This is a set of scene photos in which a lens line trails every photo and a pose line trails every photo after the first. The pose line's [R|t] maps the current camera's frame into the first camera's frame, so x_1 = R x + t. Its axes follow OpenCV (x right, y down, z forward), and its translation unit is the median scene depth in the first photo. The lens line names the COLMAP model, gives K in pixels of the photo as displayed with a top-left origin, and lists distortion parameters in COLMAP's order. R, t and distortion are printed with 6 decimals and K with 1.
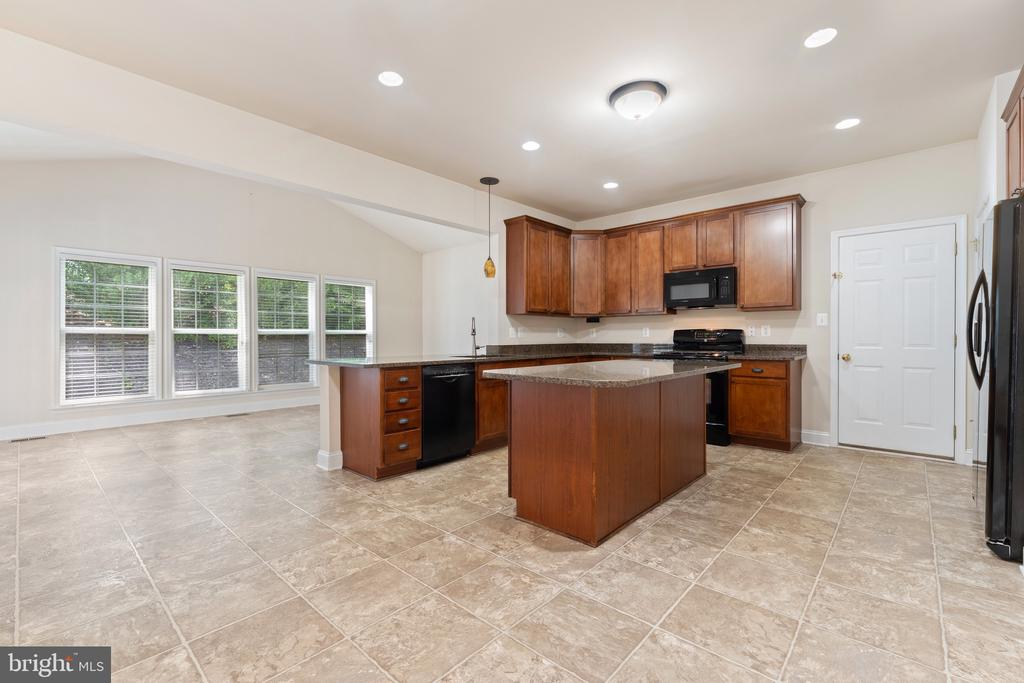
lens RADIAL K [[451.8, 0, 533.6], [0, 451.8, 342.2], [0, 0, 1]] dist [-0.002228, -0.000434]
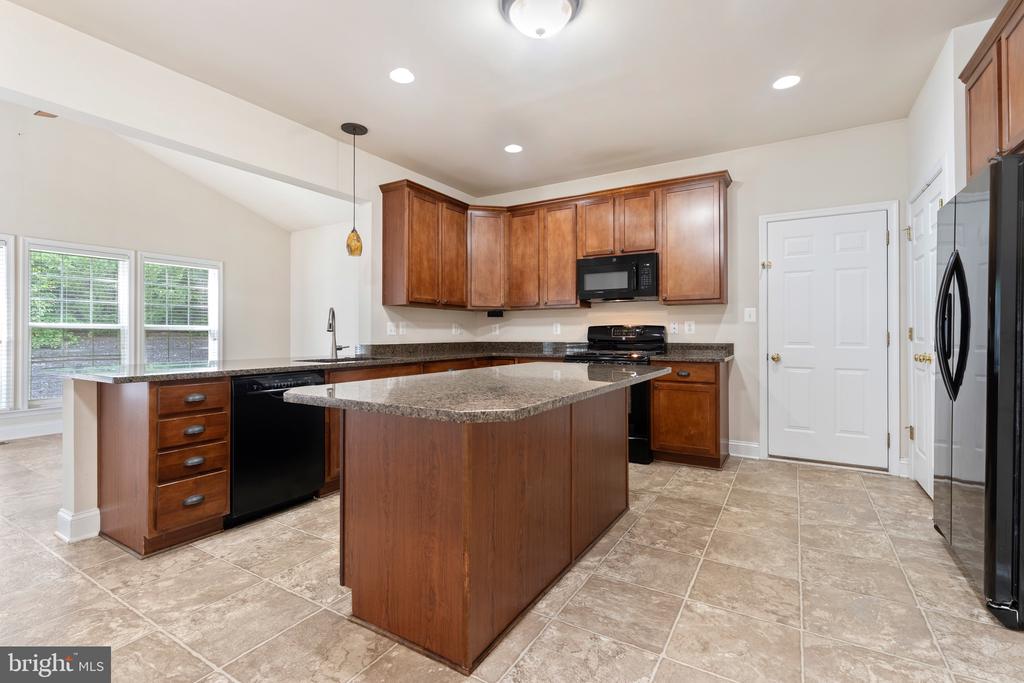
lens RADIAL K [[468.3, 0, 527.3], [0, 468.3, 332.3], [0, 0, 1]] dist [-0.001634, -0.000111]
pose [[0.985029, 0.002237, 0.172376, 0.053451], [0.000572, 0.999868, -0.016240, -0.001625], [-0.172390, 0.016096, 0.984897, 0.178033]]
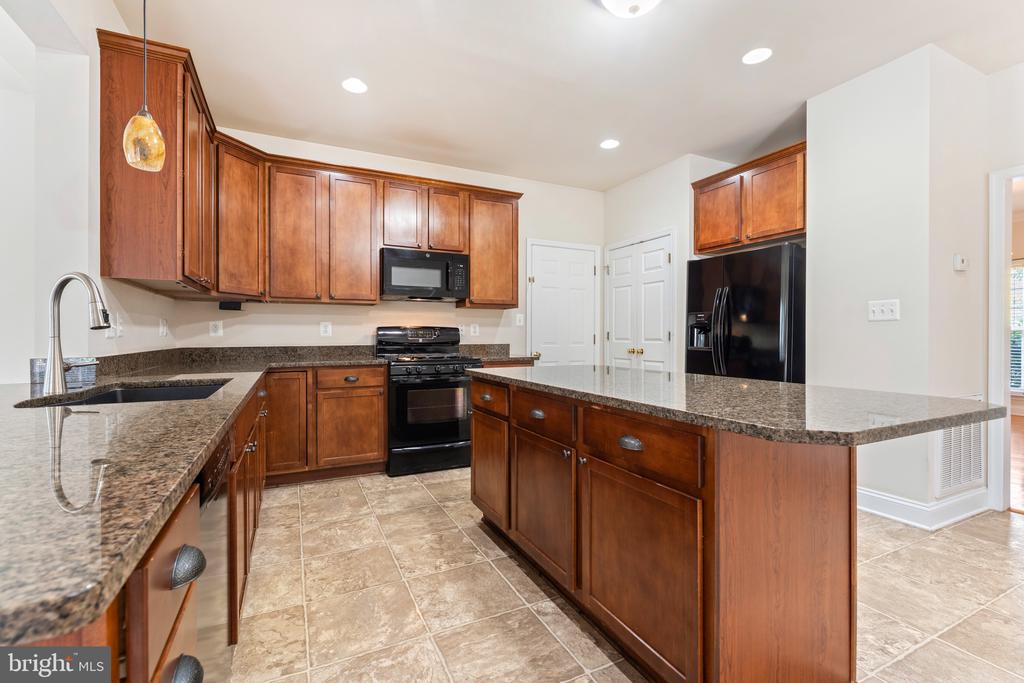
lens RADIAL K [[436.6, 0, 523.6], [0, 436.6, 338.6], [0, 0, 1]] dist [-0.000410, -0.000321]
pose [[0.405854, -0.002718, 0.913934, -0.290536], [0.009761, 0.999951, -0.001361, -0.005083], [-0.913886, 0.009473, 0.405861, 0.593598]]
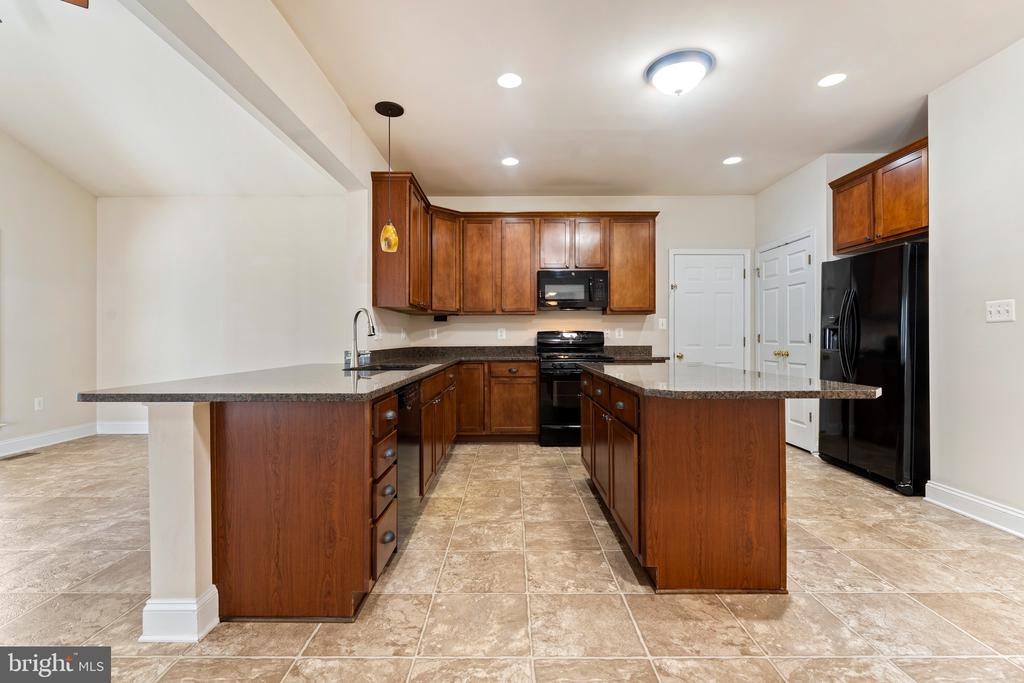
lens RADIAL K [[457.1, 0, 535.9], [0, 457.1, 339.1], [0, 0, 1]] dist [-0.000949, -0.000285]
pose [[0.751723, 0.000415, 0.659479, -0.385949], [0.007860, 0.999923, -0.009590, -0.002363], [-0.659432, 0.012392, 0.751662, 0.341352]]
